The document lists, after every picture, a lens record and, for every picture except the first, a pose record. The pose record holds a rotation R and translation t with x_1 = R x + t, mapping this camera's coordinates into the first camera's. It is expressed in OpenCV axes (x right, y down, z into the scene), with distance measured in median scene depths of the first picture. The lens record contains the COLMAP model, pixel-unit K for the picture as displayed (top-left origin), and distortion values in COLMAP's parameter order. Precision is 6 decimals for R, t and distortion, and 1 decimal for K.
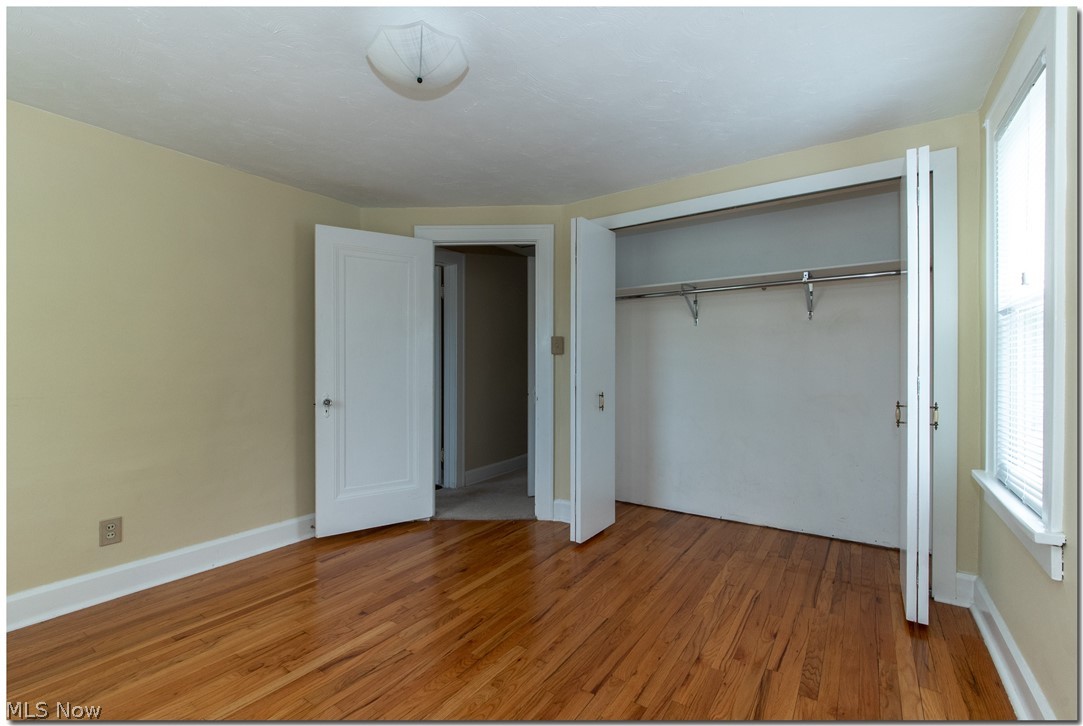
lens RADIAL K [[475.6, 0, 545.4], [0, 475.6, 363.5], [0, 0, 1]] dist [-0.001057, -0.000401]
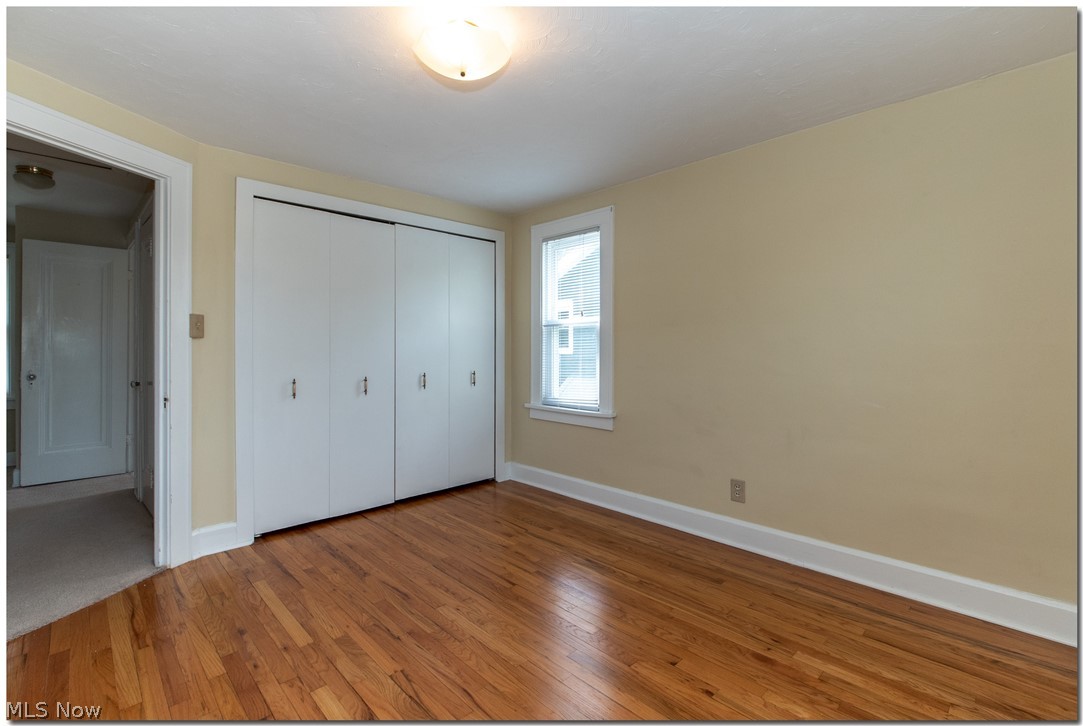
lens RADIAL K [[491.1, 0, 541.1], [0, 491.1, 350.5], [0, 0, 1]] dist [-0.002283, -0.000748]
pose [[0.210454, -0.002283, 0.977601, -0.988465], [0.003609, 0.999992, 0.001559, 0.002586], [-0.977597, 0.003200, 0.210461, 0.474561]]
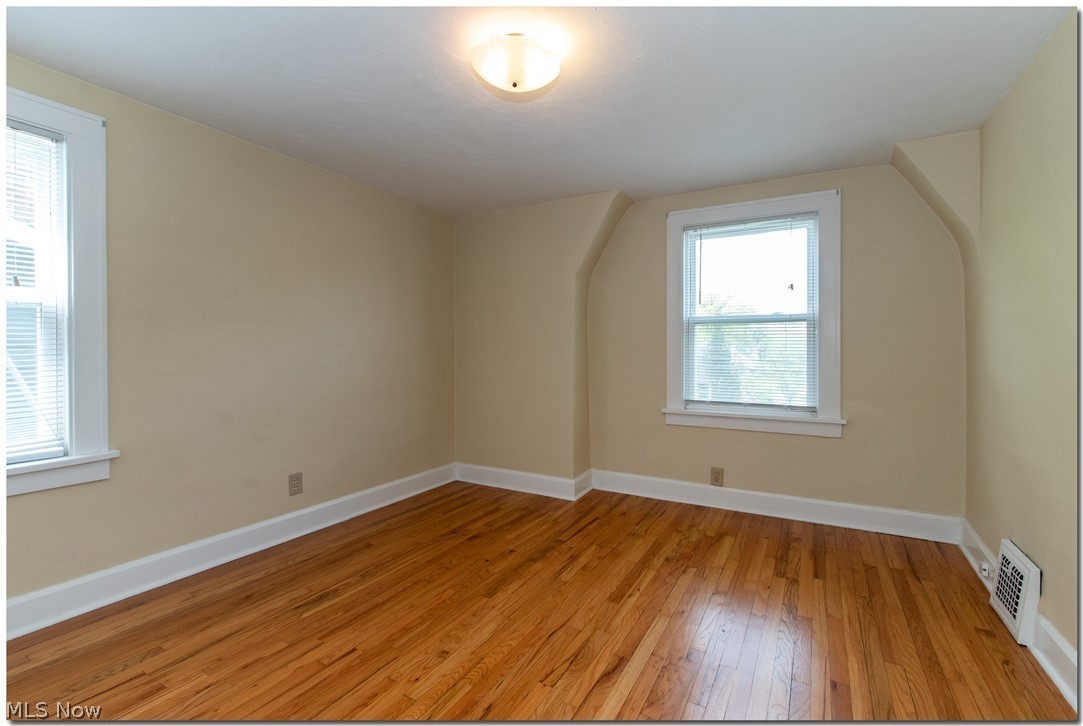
lens RADIAL K [[475.6, 0, 545.4], [0, 475.6, 363.5], [0, 0, 1]] dist [-0.001057, -0.000401]
pose [[-0.997401, 0.003731, -0.071950, -0.199418], [0.001497, 0.999516, 0.031077, 0.002229], [0.072031, 0.030889, -0.996924, 1.610971]]
